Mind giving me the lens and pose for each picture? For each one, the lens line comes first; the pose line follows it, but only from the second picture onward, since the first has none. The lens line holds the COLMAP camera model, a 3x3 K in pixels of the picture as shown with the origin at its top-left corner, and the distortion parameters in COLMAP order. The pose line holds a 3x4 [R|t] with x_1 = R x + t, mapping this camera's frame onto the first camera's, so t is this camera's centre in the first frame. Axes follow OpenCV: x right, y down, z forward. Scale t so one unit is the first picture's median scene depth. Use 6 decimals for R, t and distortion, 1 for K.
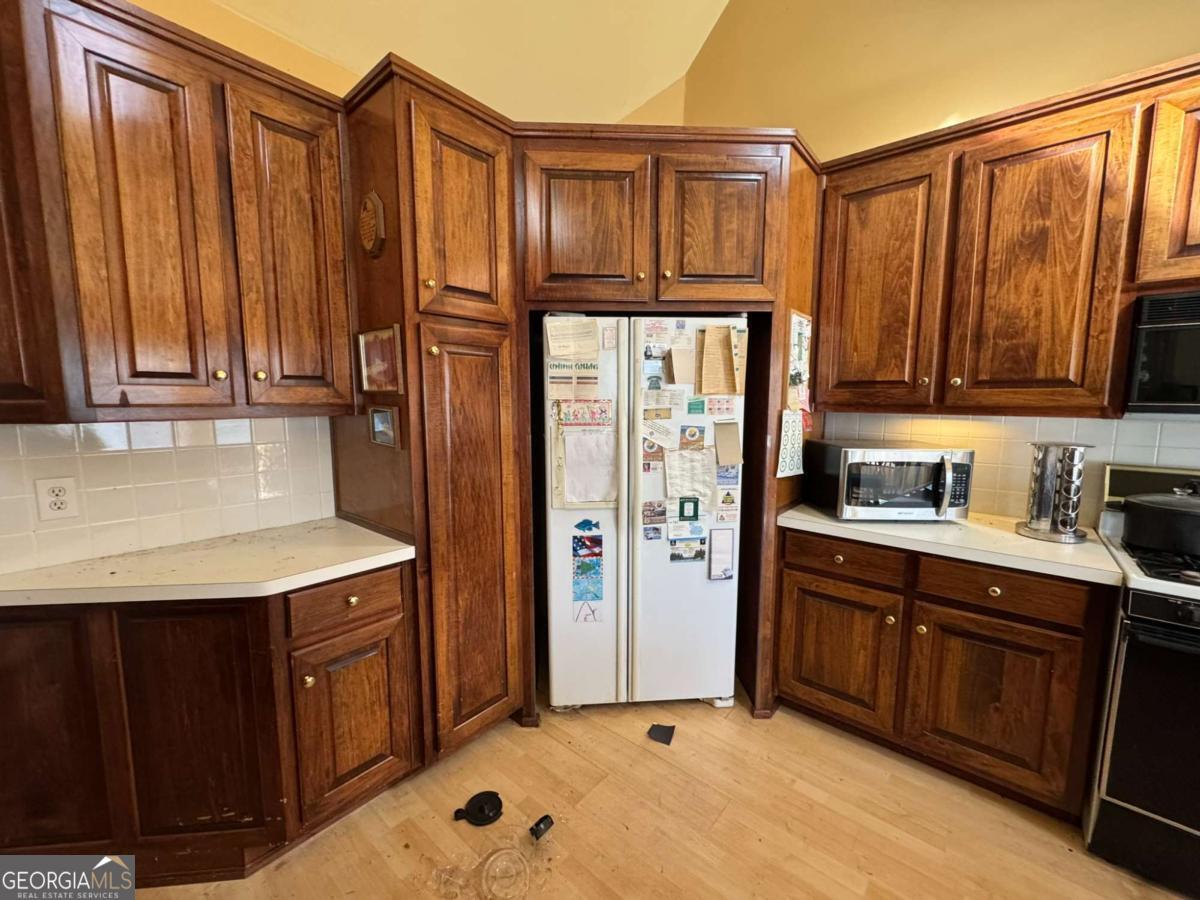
lens RADIAL K [[478.1, 0, 599.5], [0, 478.1, 449.5], [0, 0, 1]] dist [-0.002723, 0.000083]
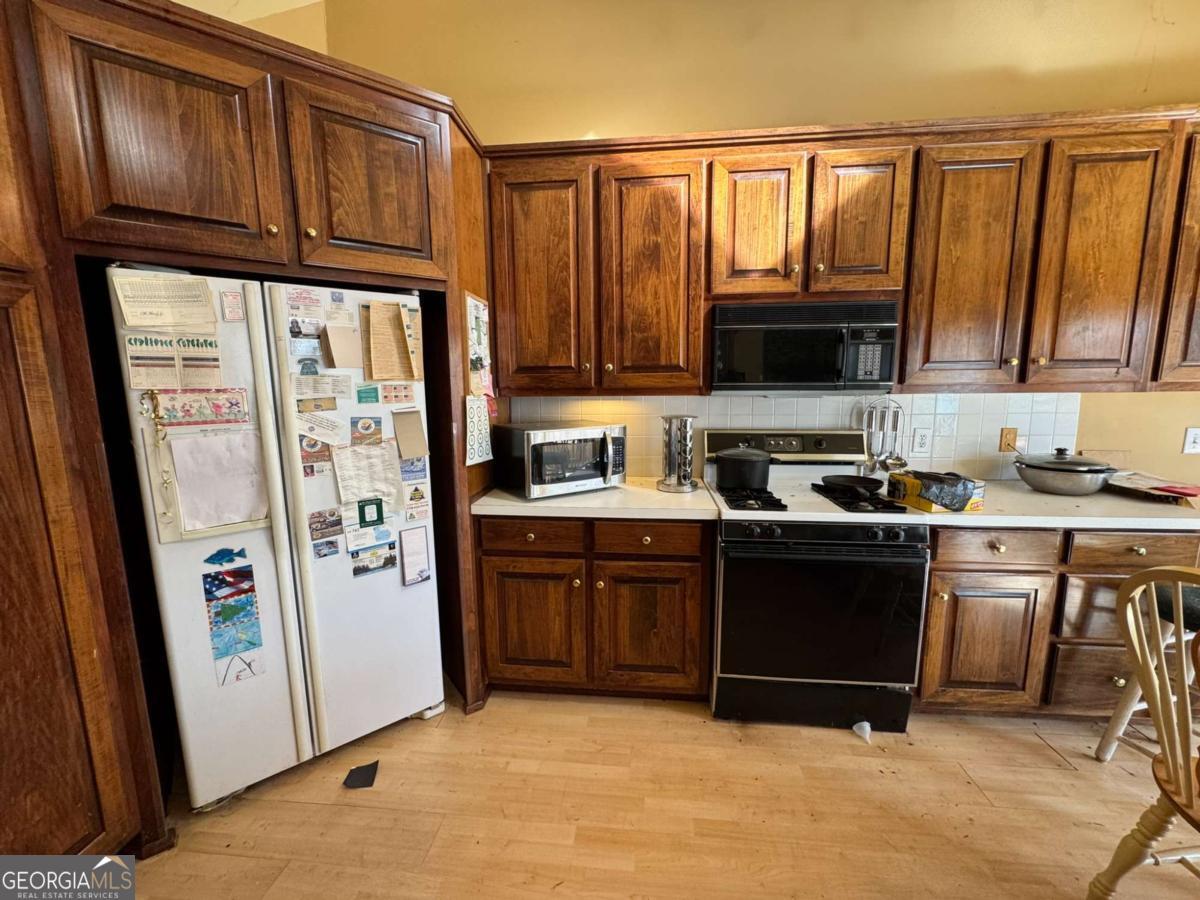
lens RADIAL K [[478.1, 0, 600.1], [0, 478.1, 449.0], [0, 0, 1]] dist [-0.002723, 0.000083]
pose [[0.822516, -0.089114, 0.561717, 0.055323], [0.075266, 0.996017, 0.047803, -0.001205], [-0.563740, 0.002959, 0.825947, 0.049732]]
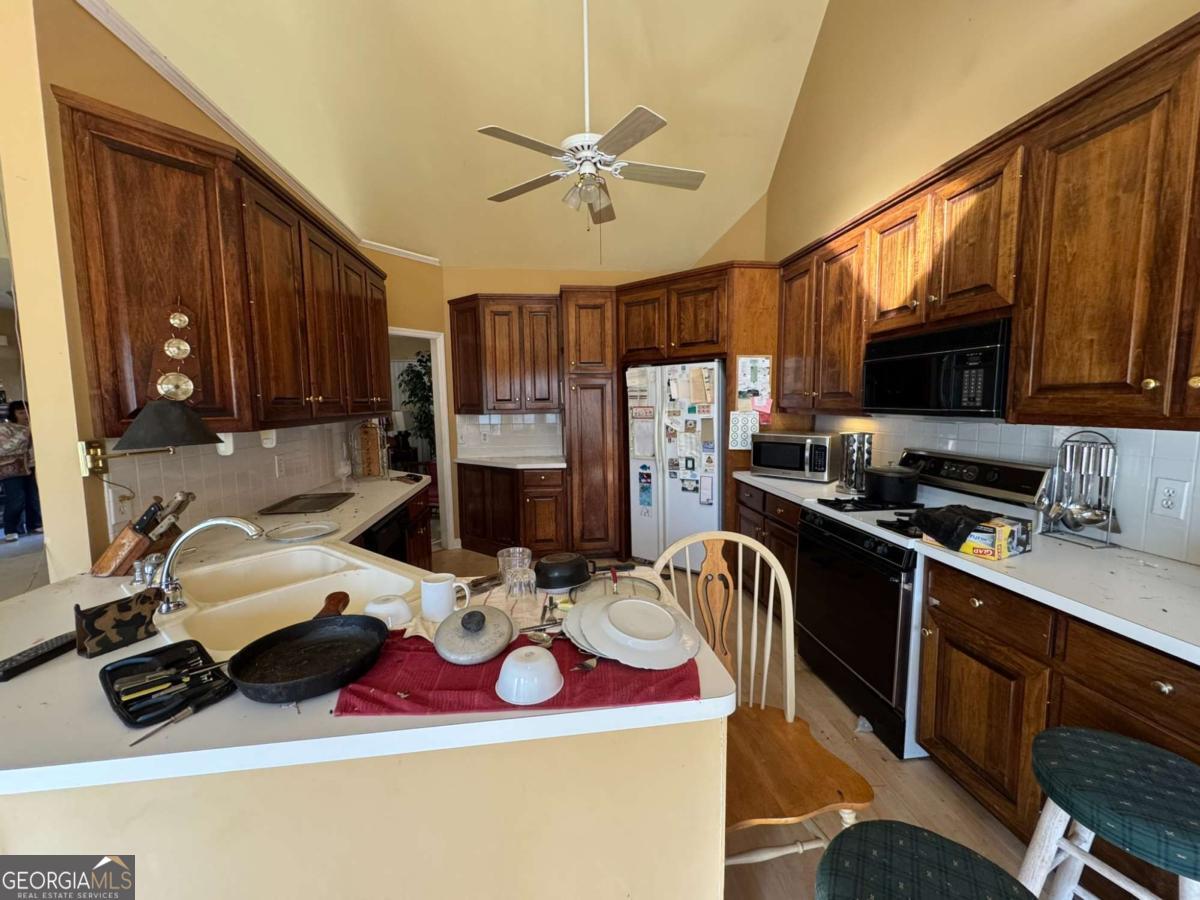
lens RADIAL K [[478.1, 0, 595.5], [0, 478.1, 452.5], [0, 0, 1]] dist [-0.002723, 0.000083]
pose [[0.725758, 0.060617, -0.685274, 1.288304], [-0.061321, 0.997846, 0.023322, 0.062504], [0.685211, 0.025096, 0.727912, -0.674510]]
